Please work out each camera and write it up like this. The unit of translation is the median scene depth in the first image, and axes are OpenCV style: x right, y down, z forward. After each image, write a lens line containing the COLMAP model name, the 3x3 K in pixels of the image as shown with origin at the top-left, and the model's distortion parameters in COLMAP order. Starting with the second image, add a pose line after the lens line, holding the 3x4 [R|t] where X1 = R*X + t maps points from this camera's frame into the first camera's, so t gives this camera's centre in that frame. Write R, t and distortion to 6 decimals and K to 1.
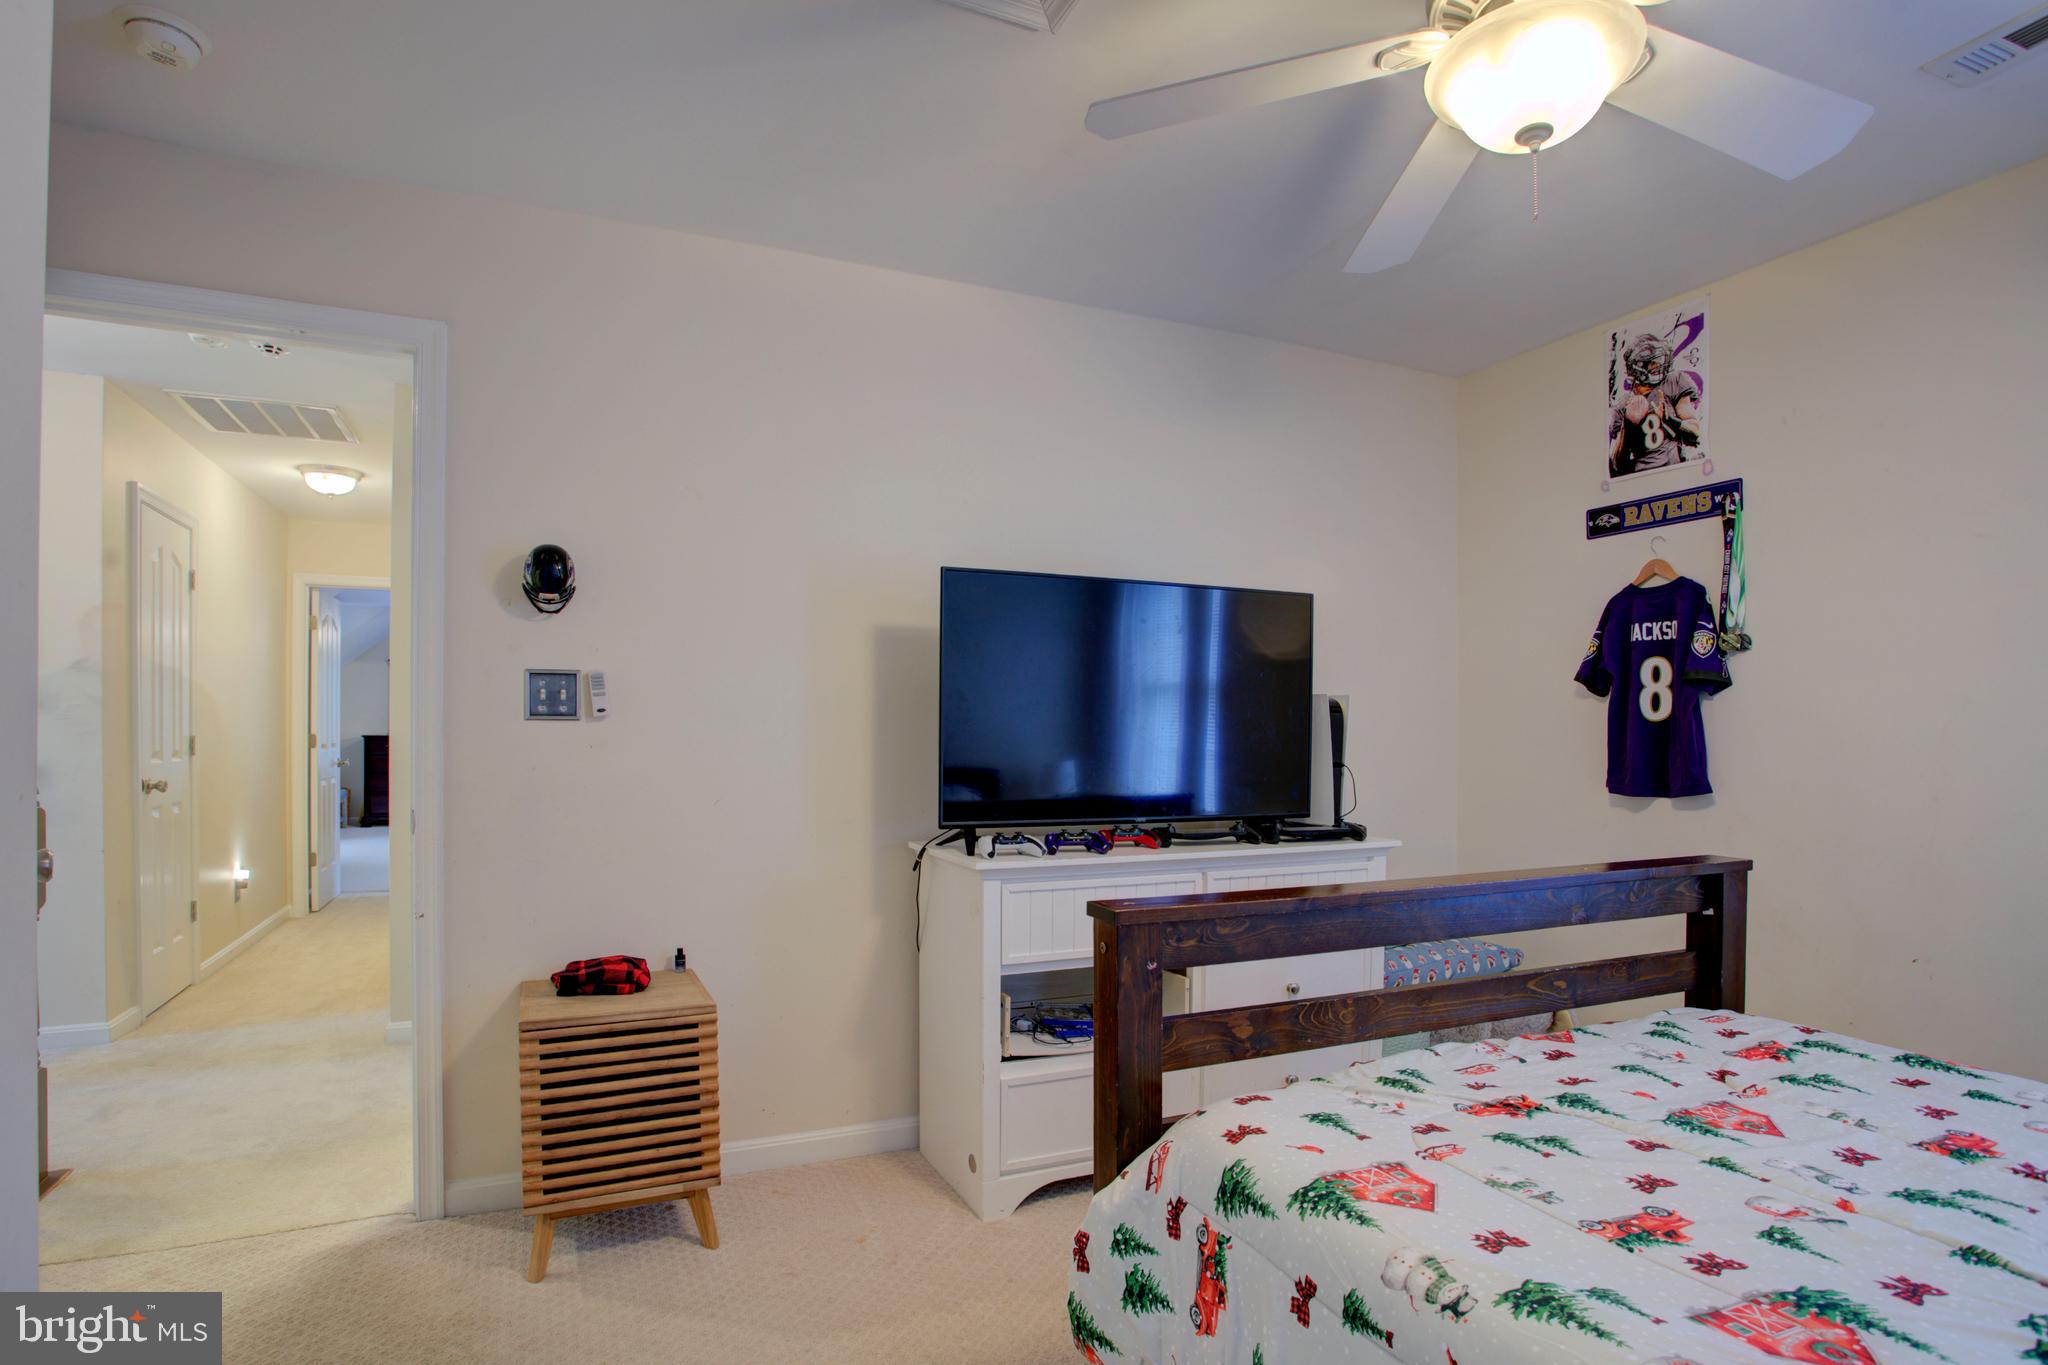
lens RADIAL K [[1009.3, 0, 1027.5], [0, 1009.3, 736.2], [0, 0, 1]] dist [-0.002997, -0.000401]
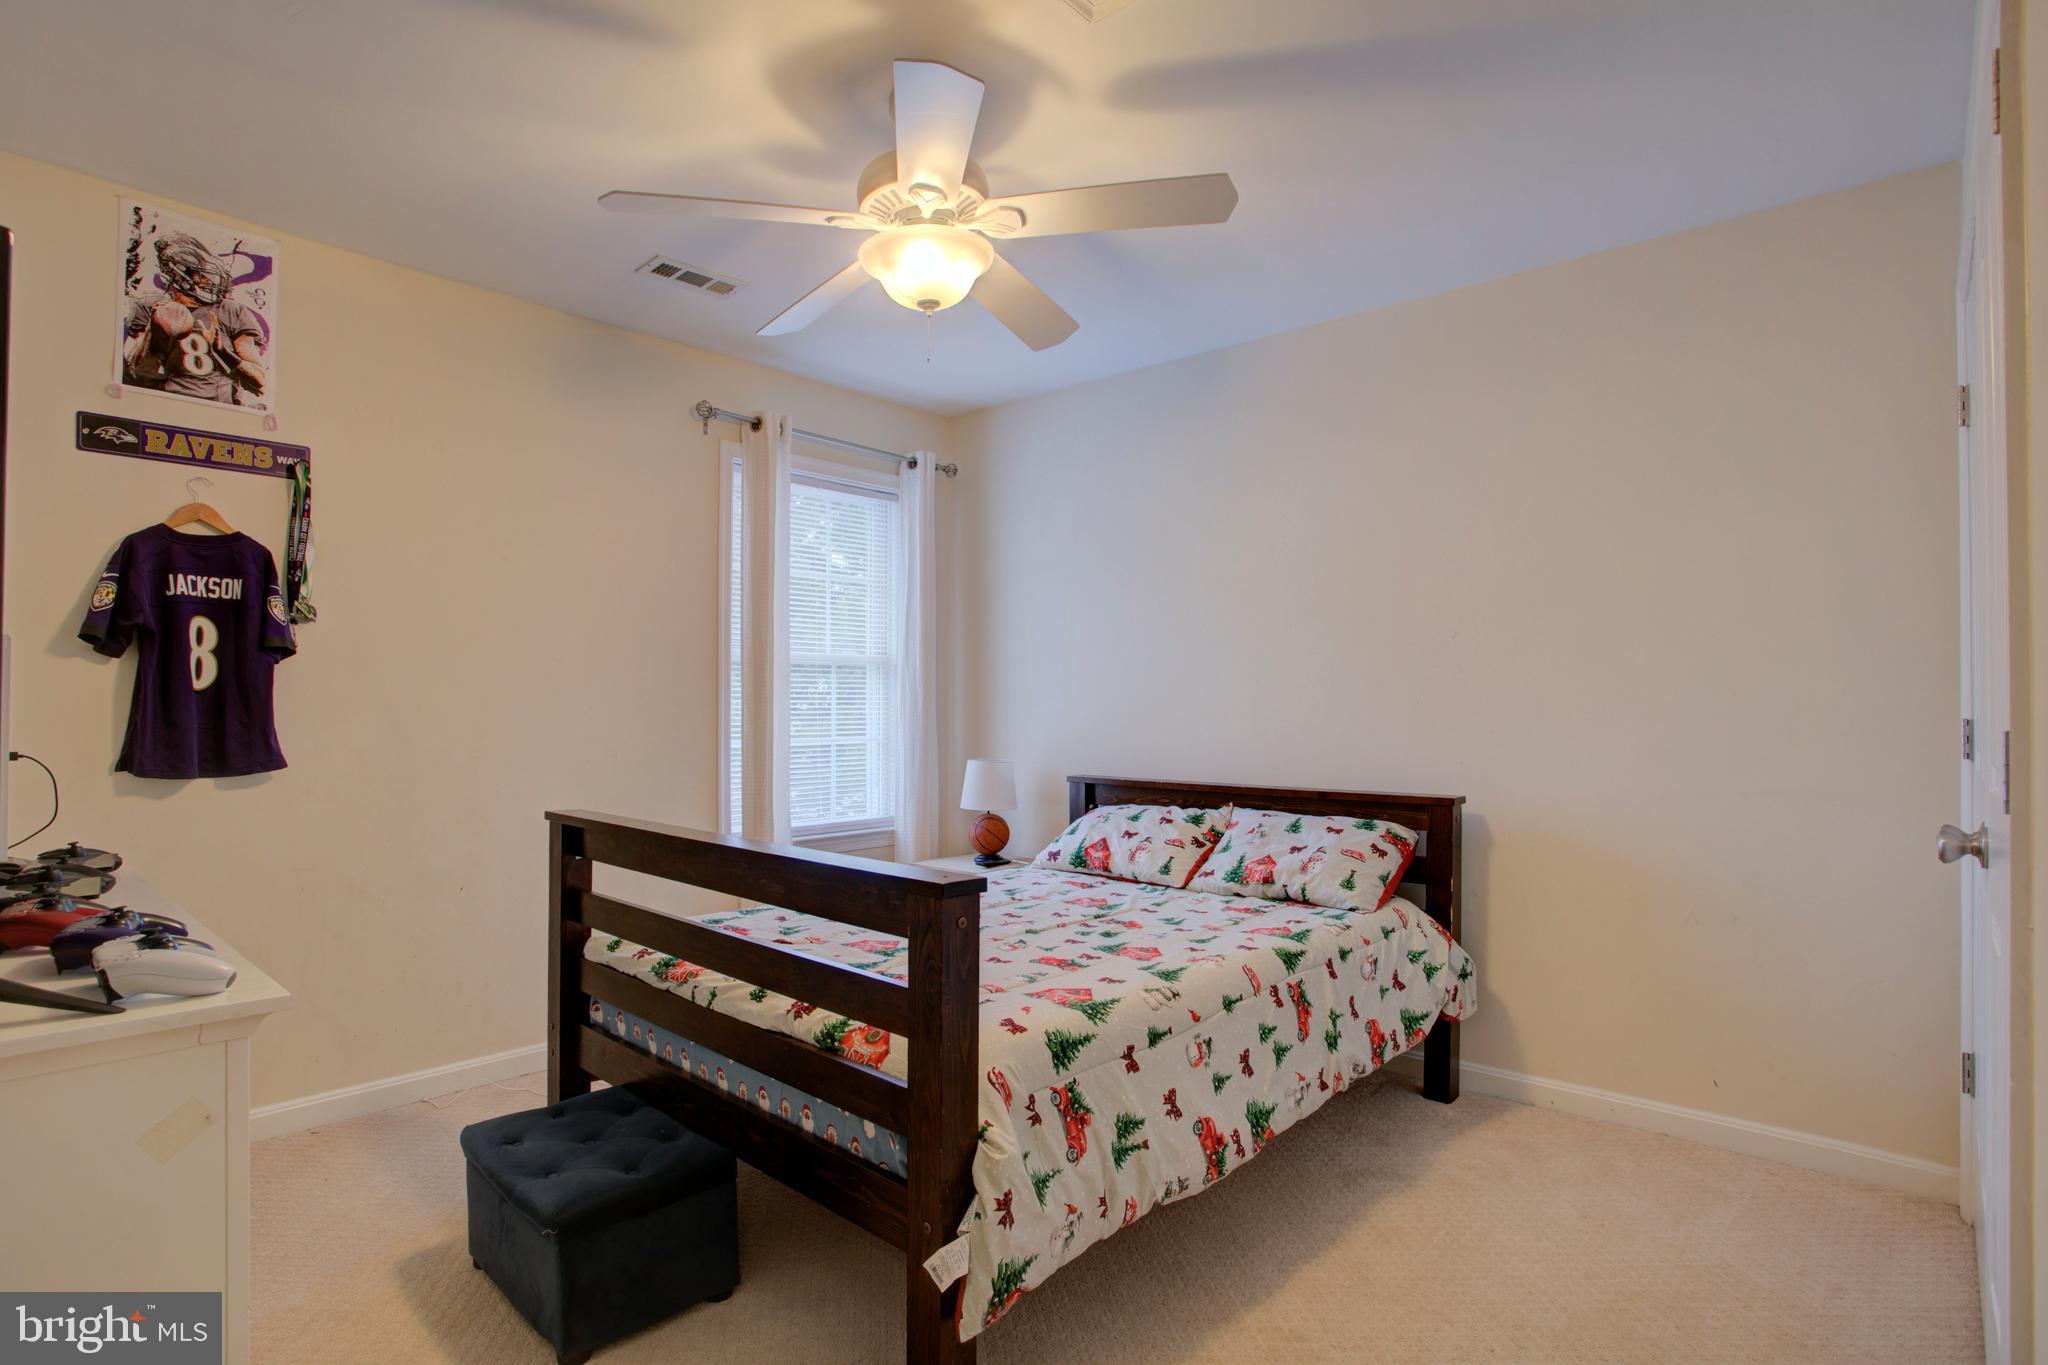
lens RADIAL K [[1018.0, 0, 1029.6], [0, 1018.0, 703.4], [0, 0, 1]] dist [-0.001387, 0.000139]
pose [[-0.356938, -0.001880, 0.934126, -0.450411], [-0.003502, 0.999994, 0.000675, -0.007057], [-0.934121, -0.003030, -0.356942, 0.650692]]
